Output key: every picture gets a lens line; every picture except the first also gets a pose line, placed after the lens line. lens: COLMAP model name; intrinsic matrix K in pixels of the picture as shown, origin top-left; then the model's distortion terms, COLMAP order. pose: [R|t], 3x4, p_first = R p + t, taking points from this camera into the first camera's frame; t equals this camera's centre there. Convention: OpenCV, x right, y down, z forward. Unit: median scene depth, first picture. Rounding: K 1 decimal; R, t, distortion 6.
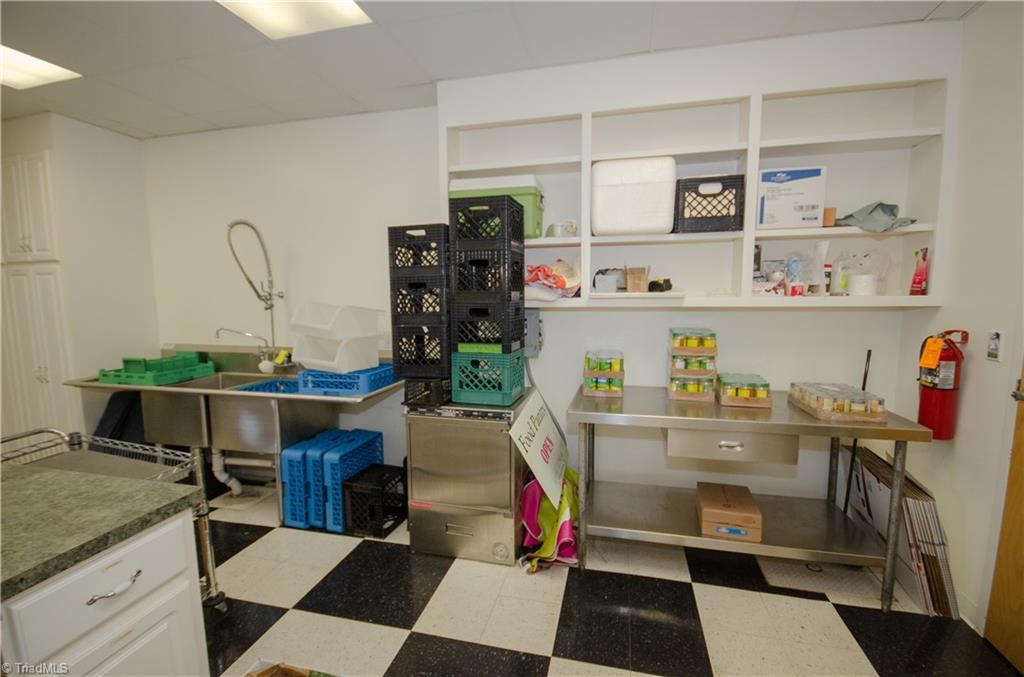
lens RADIAL K [[445.1, 0, 512.0], [0, 445.1, 338.5], [0, 0, 1]] dist [-0.000456, -0.016632]
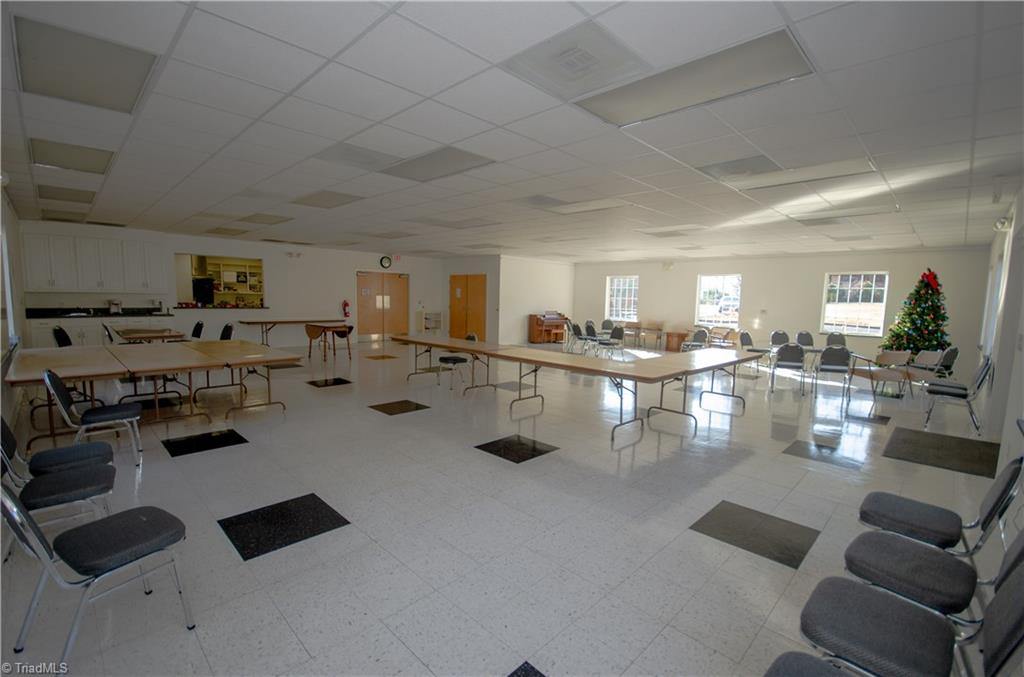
lens RADIAL K [[452.4, 0, 512.4], [0, 452.4, 342.8], [0, 0, 1]] dist [0.026987, -0.018195]
pose [[0.506916, -0.069602, 0.859181, -3.603616], [0.059225, 0.997192, 0.045840, 0.624723], [-0.859958, 0.027648, 0.509615, -6.247707]]
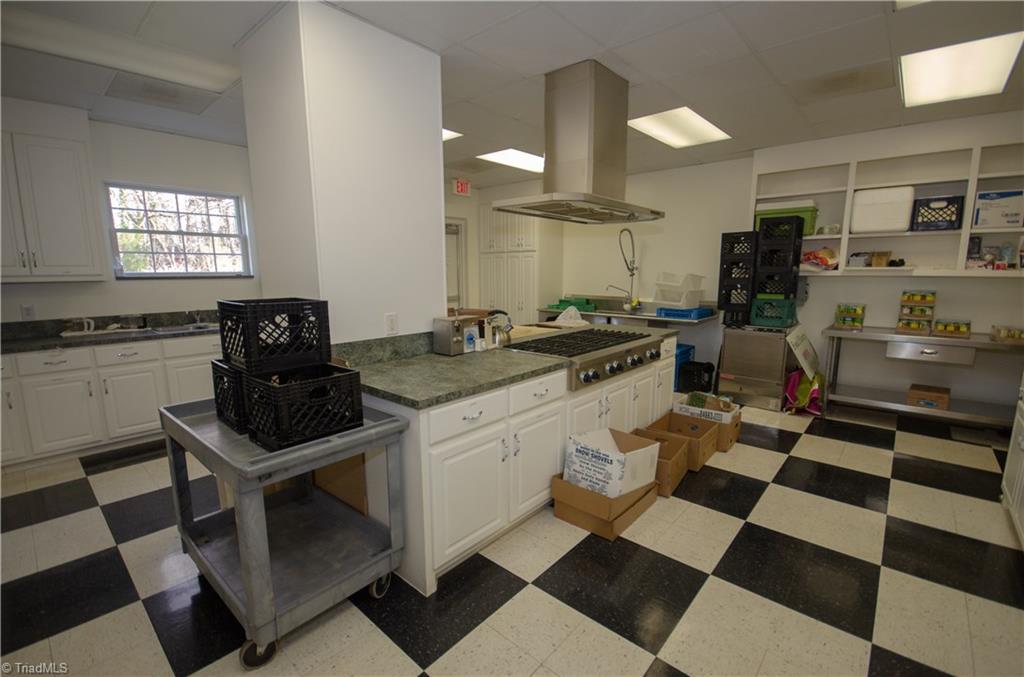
lens RADIAL K [[452.4, 0, 512.4], [0, 452.4, 342.8], [0, 0, 1]] dist [0.026987, -0.018195]
pose [[0.890487, 0.077929, -0.448286, -0.161337], [-0.048300, 0.995847, 0.077172, 0.118392], [0.452438, -0.047068, 0.890553, -1.214090]]
